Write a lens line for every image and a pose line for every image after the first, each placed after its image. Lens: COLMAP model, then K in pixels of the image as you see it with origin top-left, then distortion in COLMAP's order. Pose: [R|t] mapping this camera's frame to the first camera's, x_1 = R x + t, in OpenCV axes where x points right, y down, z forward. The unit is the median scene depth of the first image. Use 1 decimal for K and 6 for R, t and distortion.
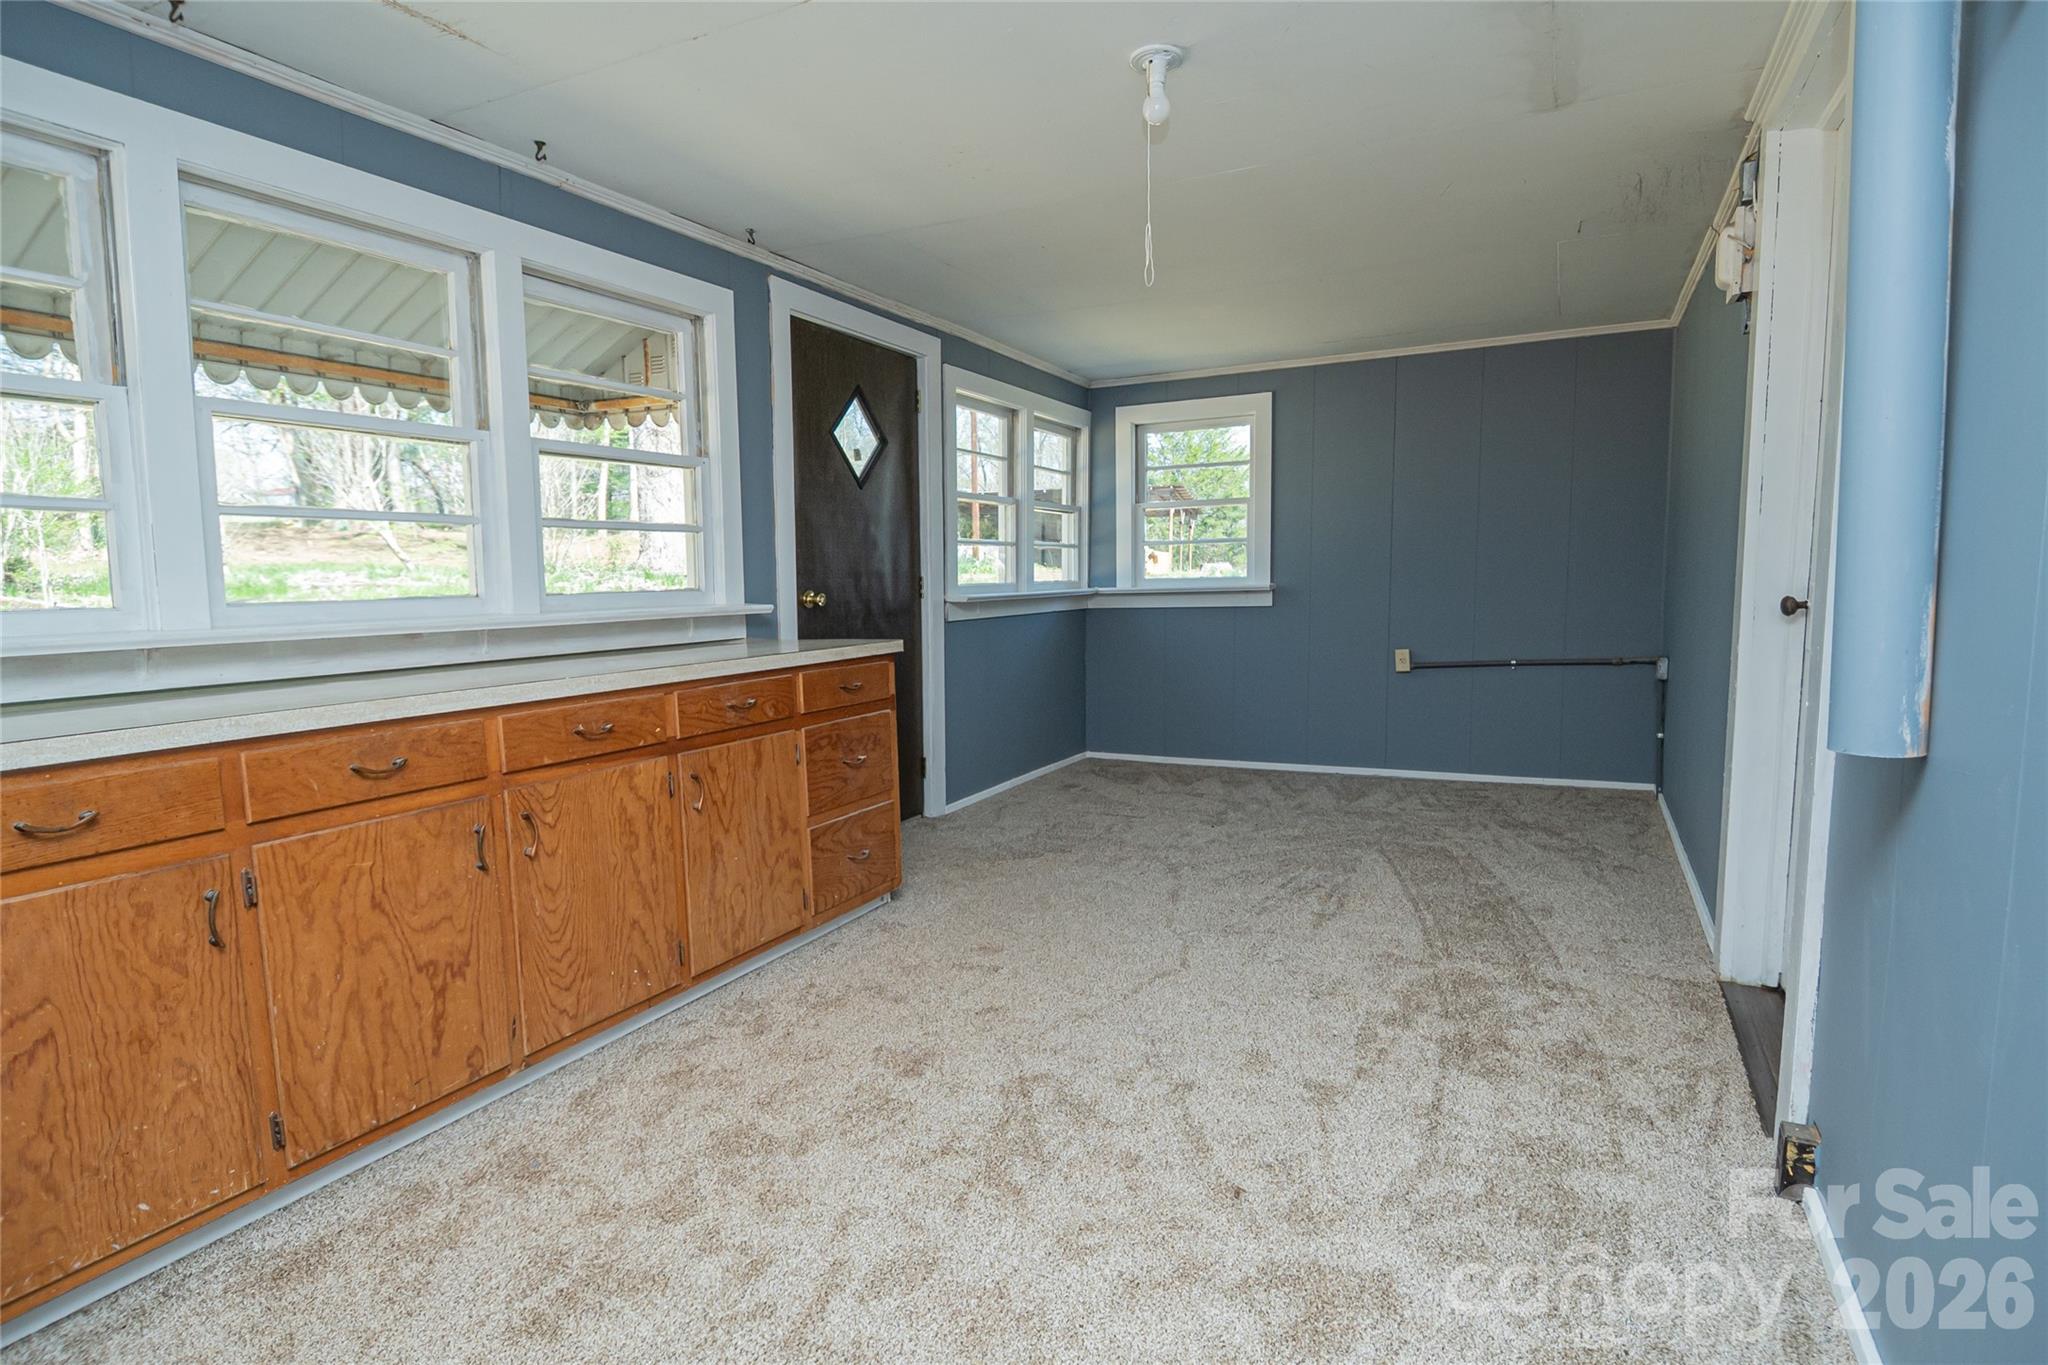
lens RADIAL K [[1066.3, 0, 1030.3], [0, 1066.3, 682.4], [0, 0, 1]] dist [0.002632, -0.000426]
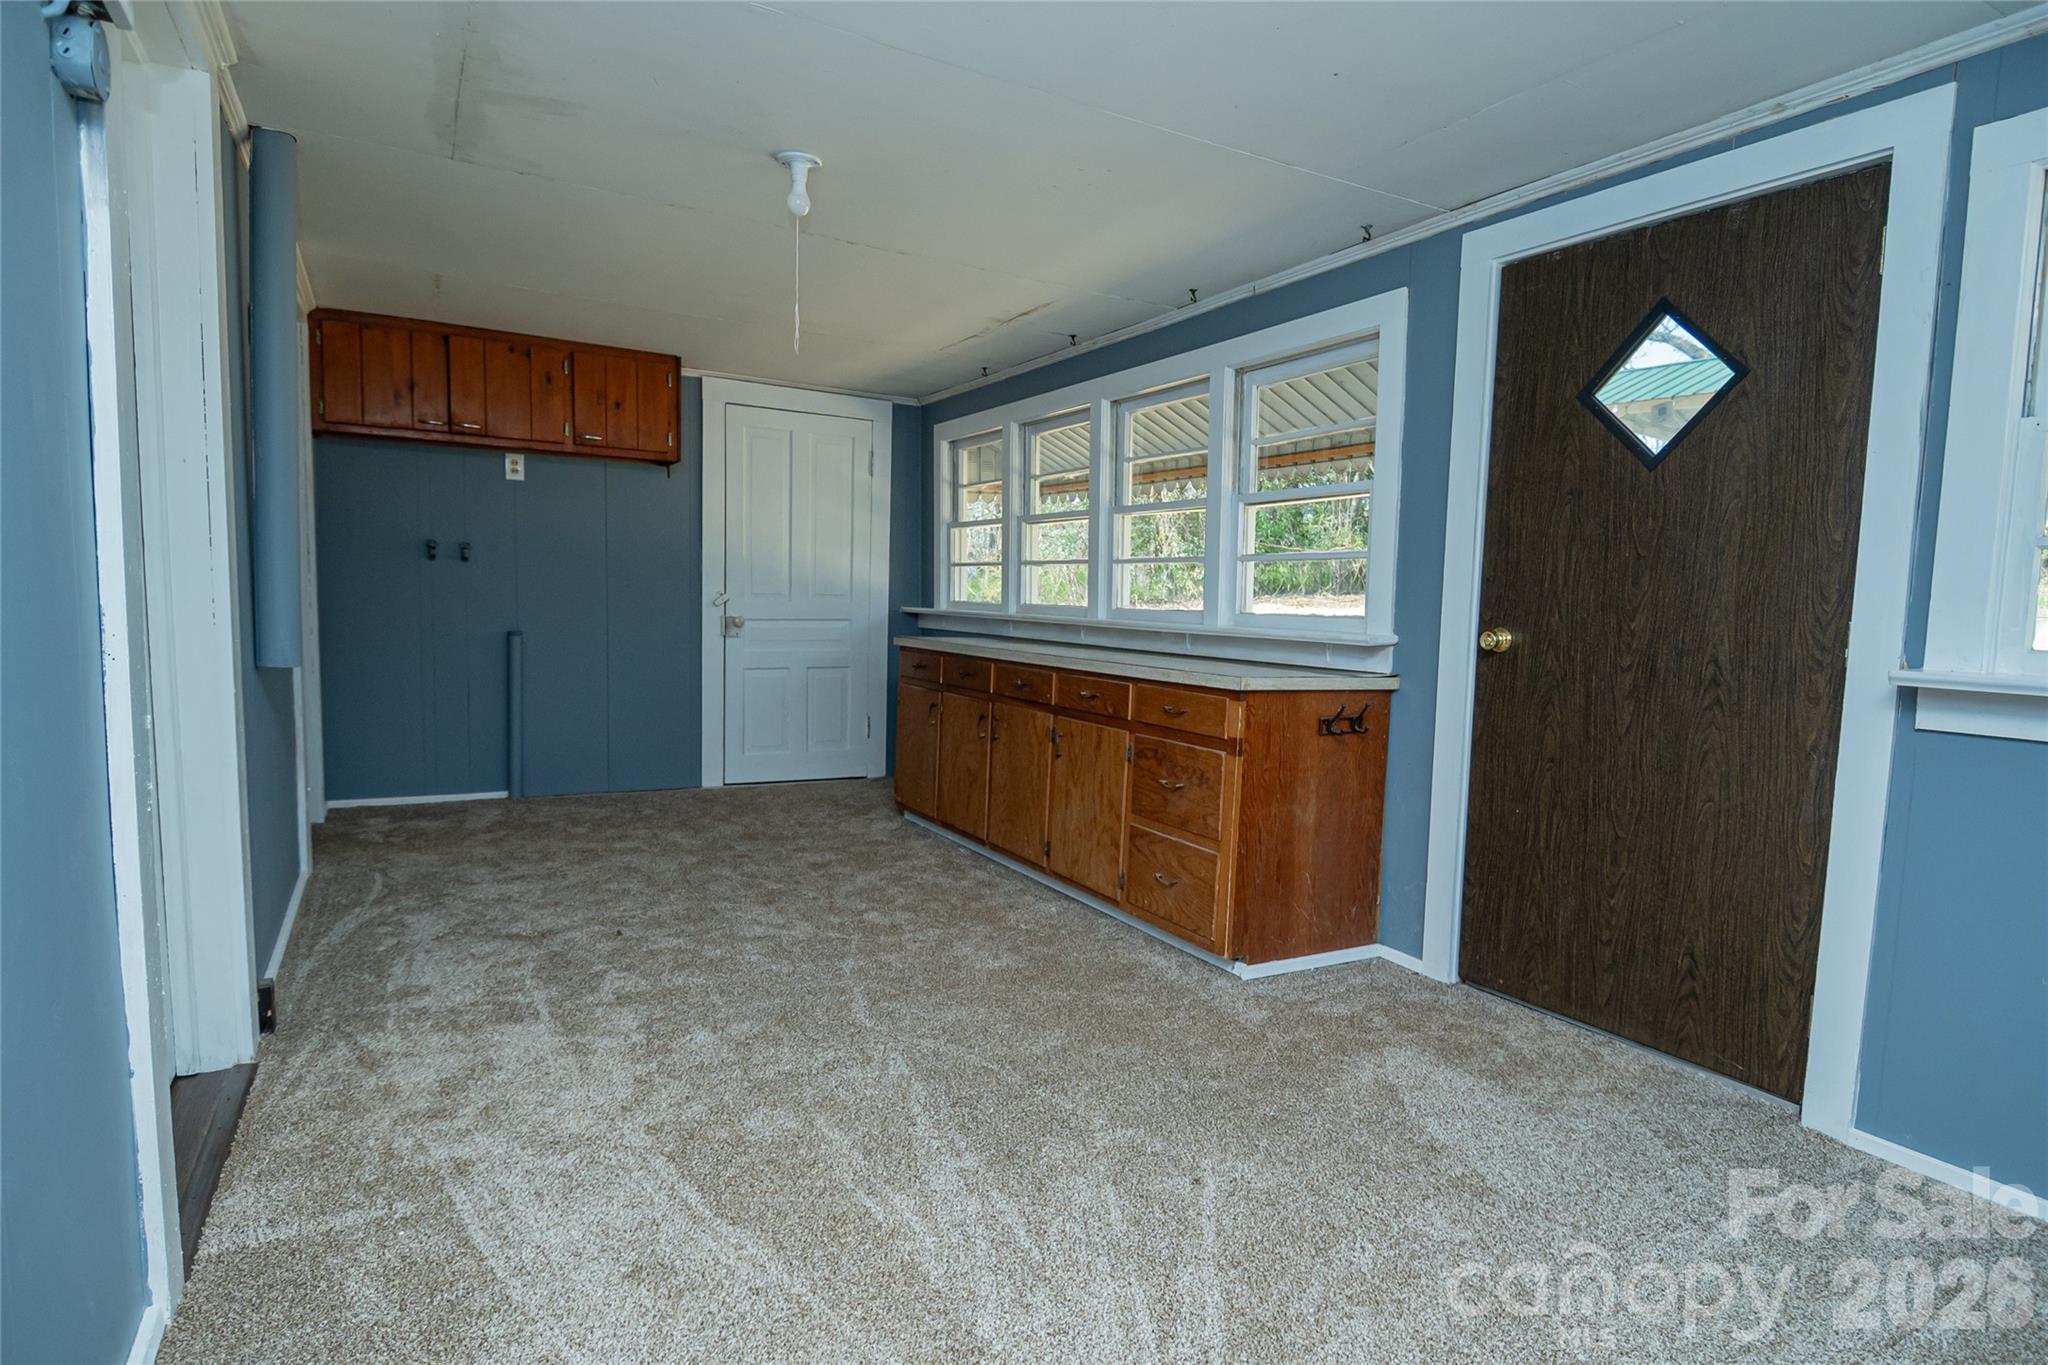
lens RADIAL K [[1066.3, 0, 1030.3], [0, 1066.3, 682.4], [0, 0, 1]] dist [0.002632, -0.000426]
pose [[-0.548845, 0.068921, -0.833078, 0.770866], [-0.105616, 0.982891, 0.150897, -0.165621], [0.829225, 0.170806, -0.532175, 1.476336]]
